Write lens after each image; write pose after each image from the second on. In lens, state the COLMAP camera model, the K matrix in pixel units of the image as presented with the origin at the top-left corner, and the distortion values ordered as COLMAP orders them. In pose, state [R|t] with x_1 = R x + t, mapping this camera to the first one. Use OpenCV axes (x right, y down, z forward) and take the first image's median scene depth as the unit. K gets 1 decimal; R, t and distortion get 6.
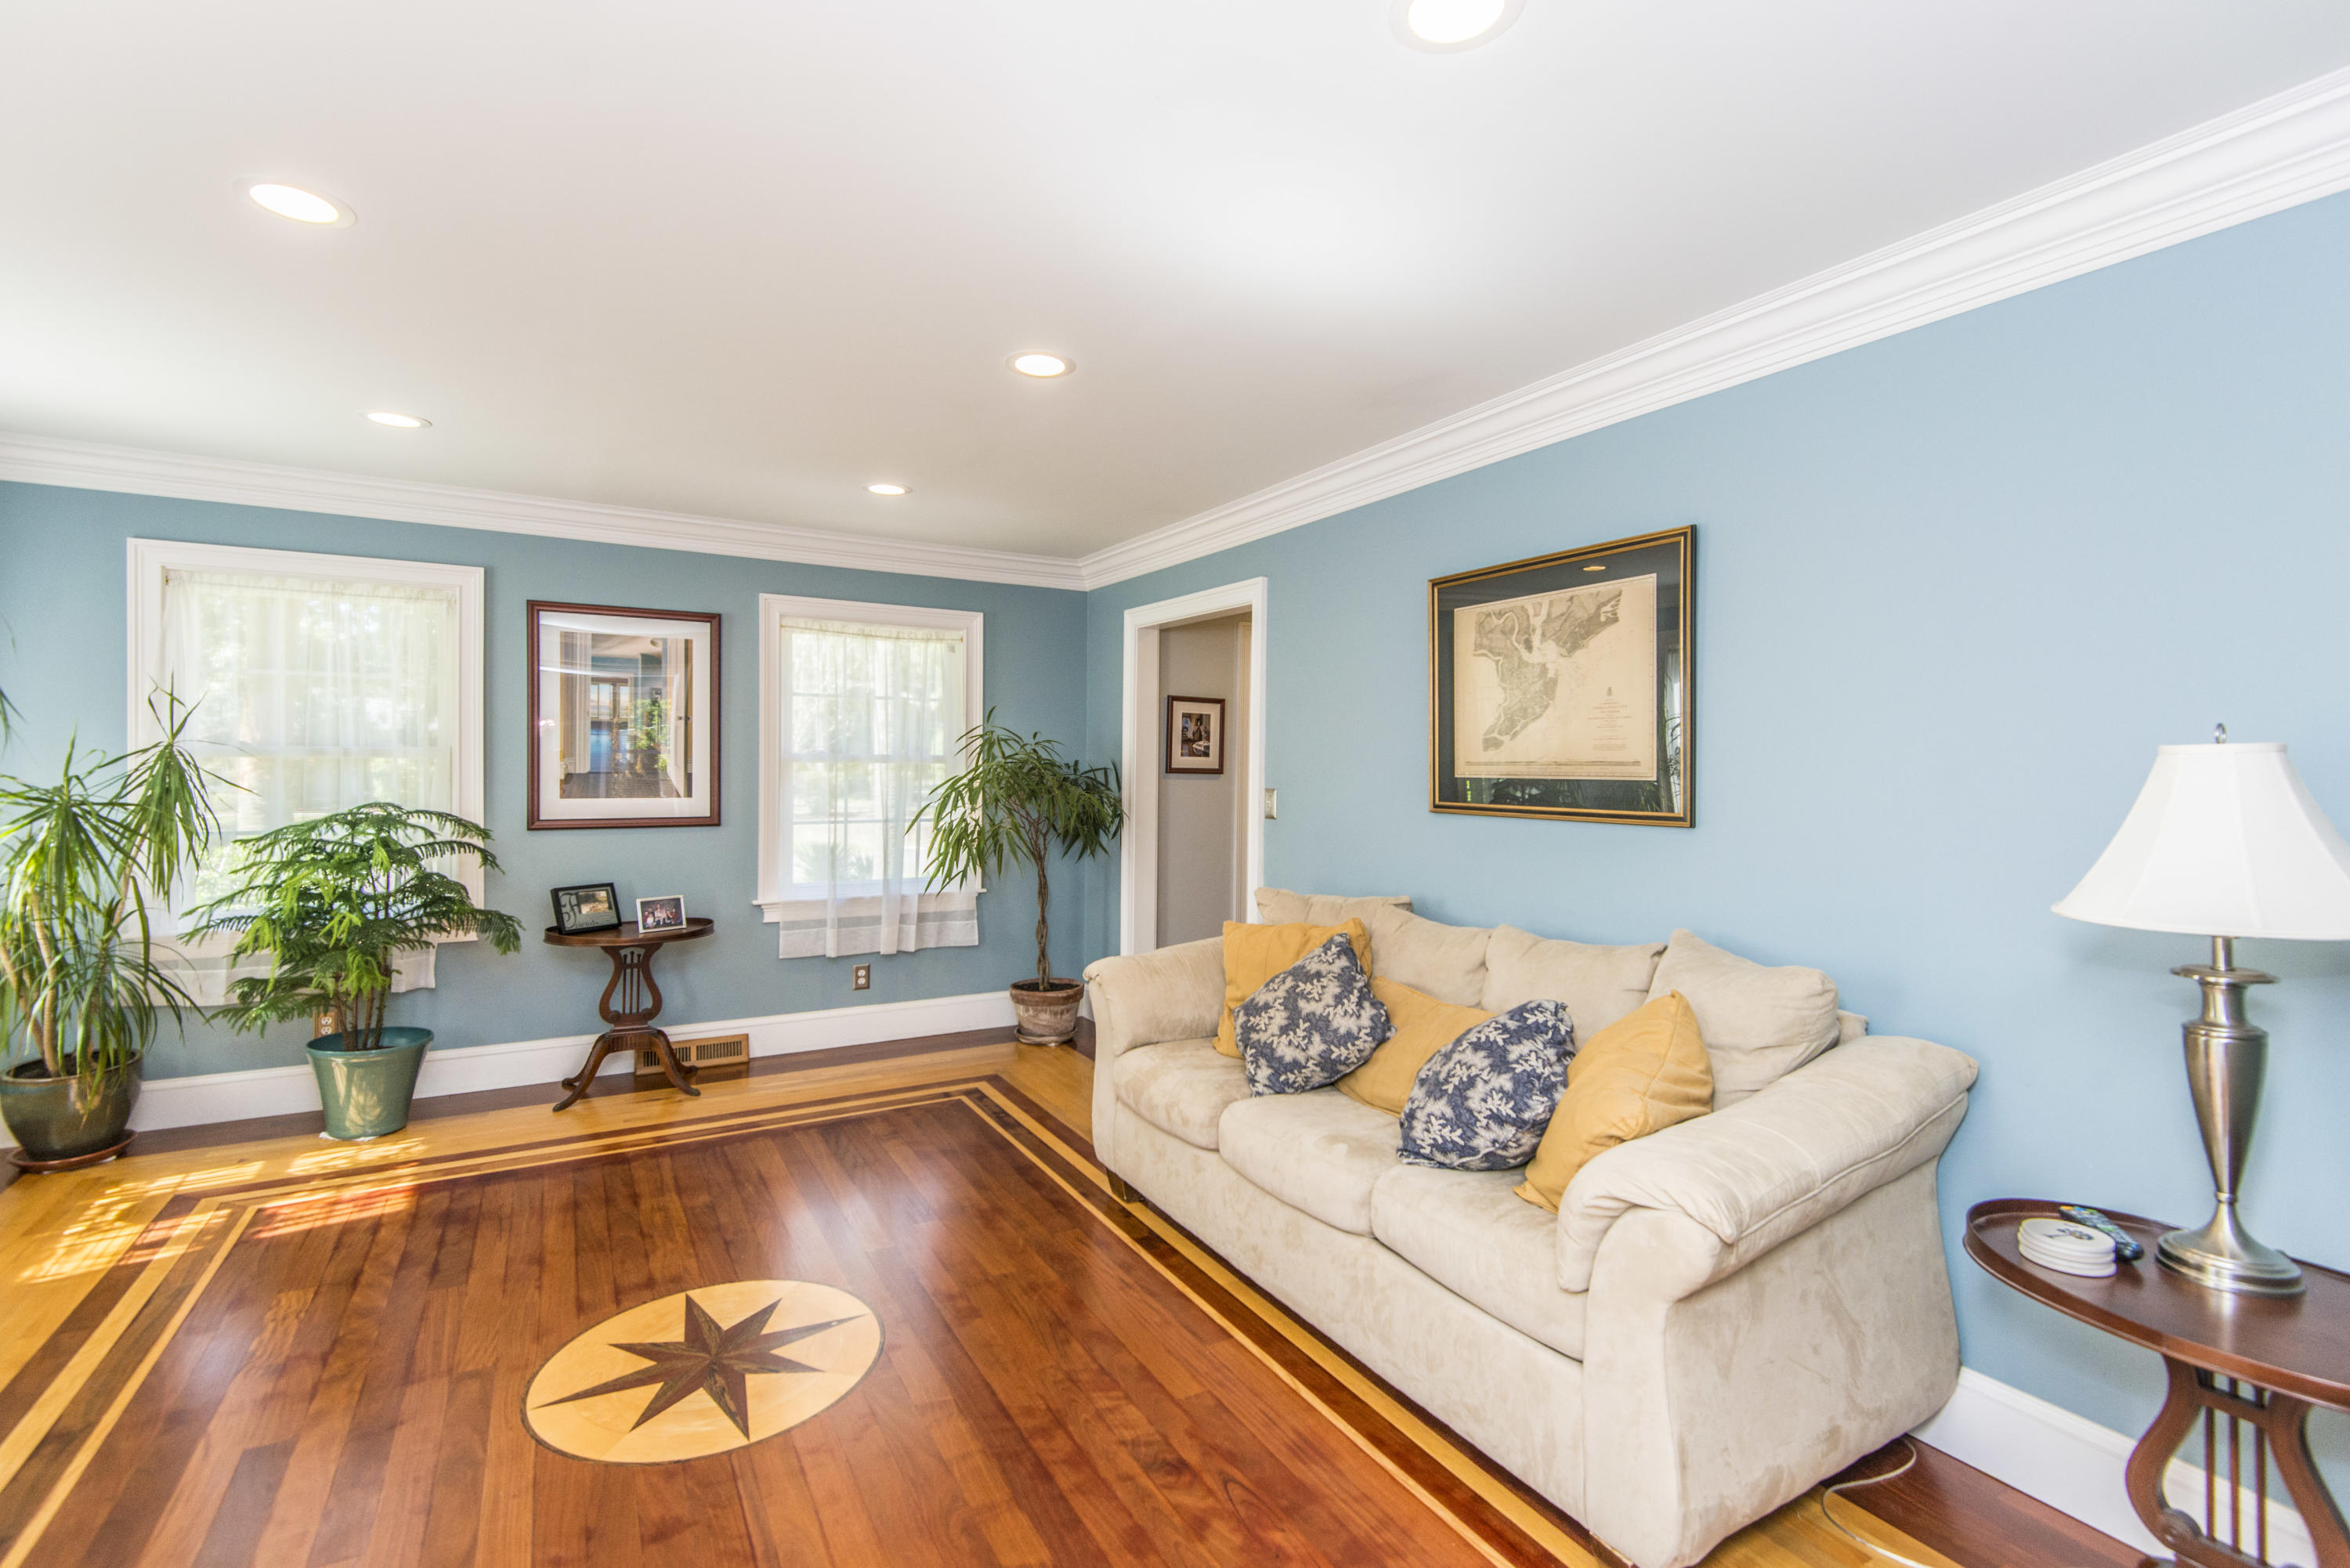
lens RADIAL K [[1066.3, 0, 1173.6], [0, 1066.3, 768.4], [0, 0, 1]] dist [0.006694, -0.003467]
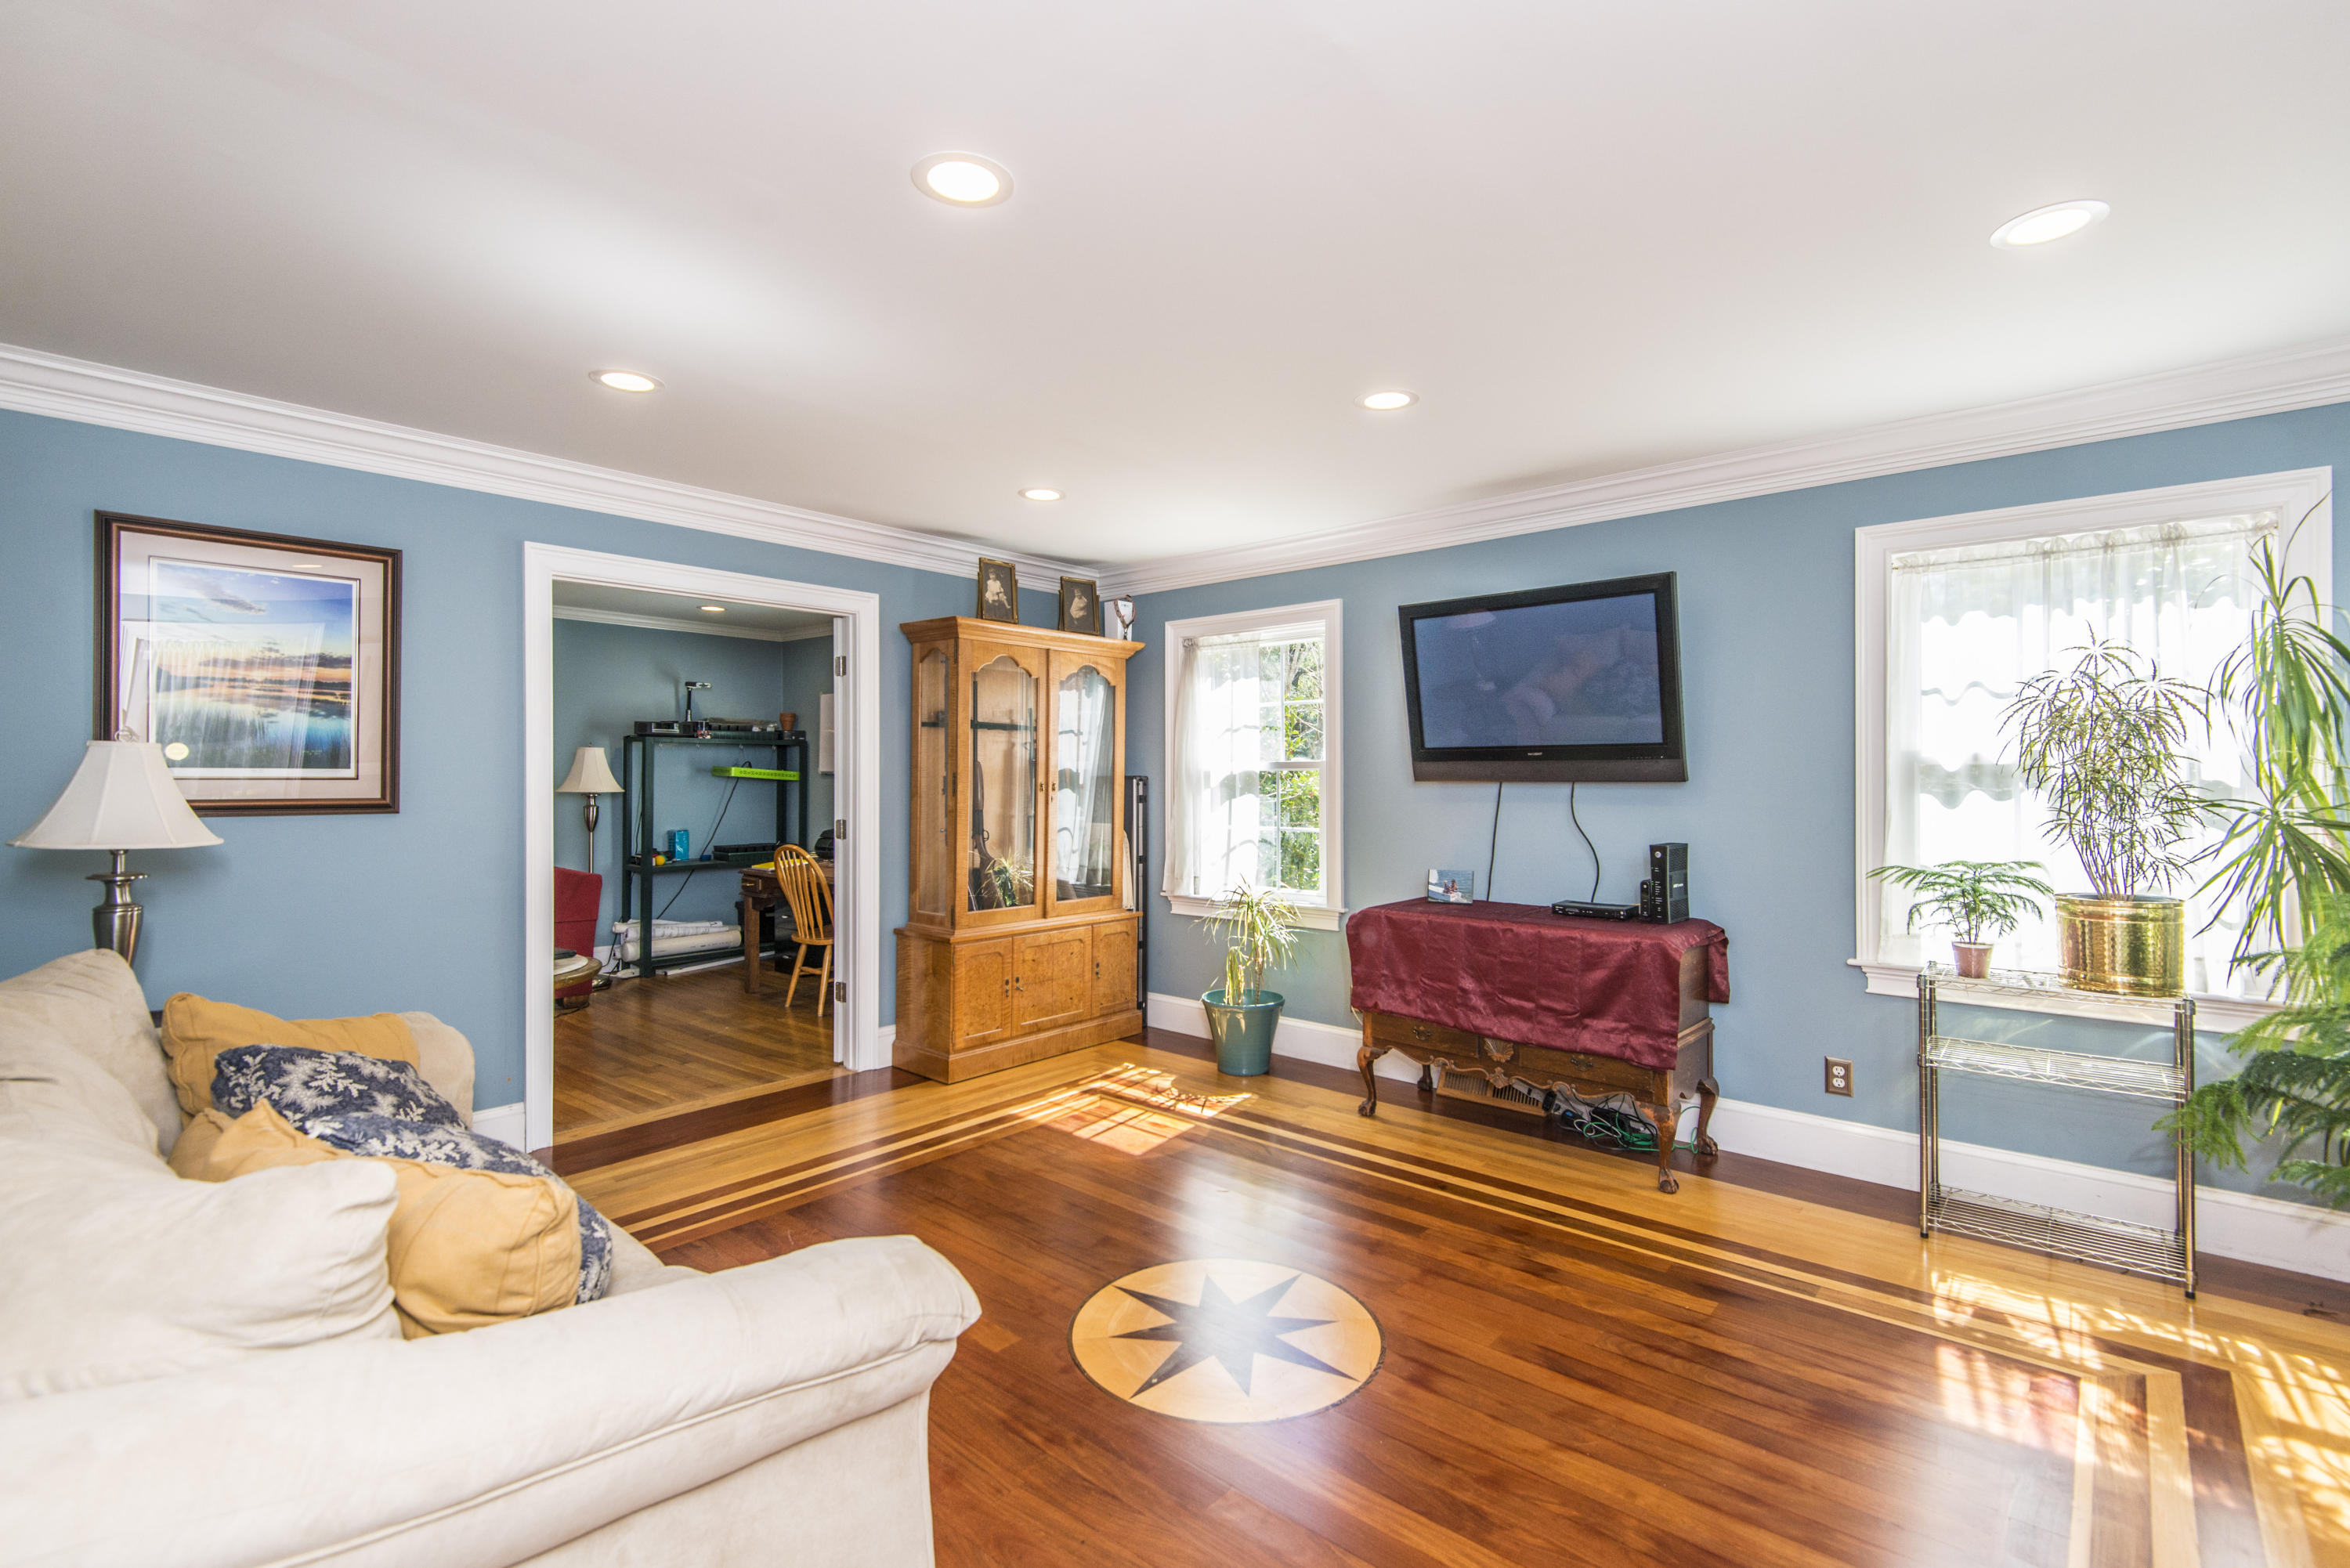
lens RADIAL K [[1066.3, 0, 1172.5], [0, 1066.3, 780.0], [0, 0, 1]] dist [0.006694, -0.003467]
pose [[-0.950261, -0.016332, -0.311025, -0.059020], [-0.016182, 0.999864, -0.003061, 0.028723], [0.311033, 0.002124, -0.950397, 1.536551]]
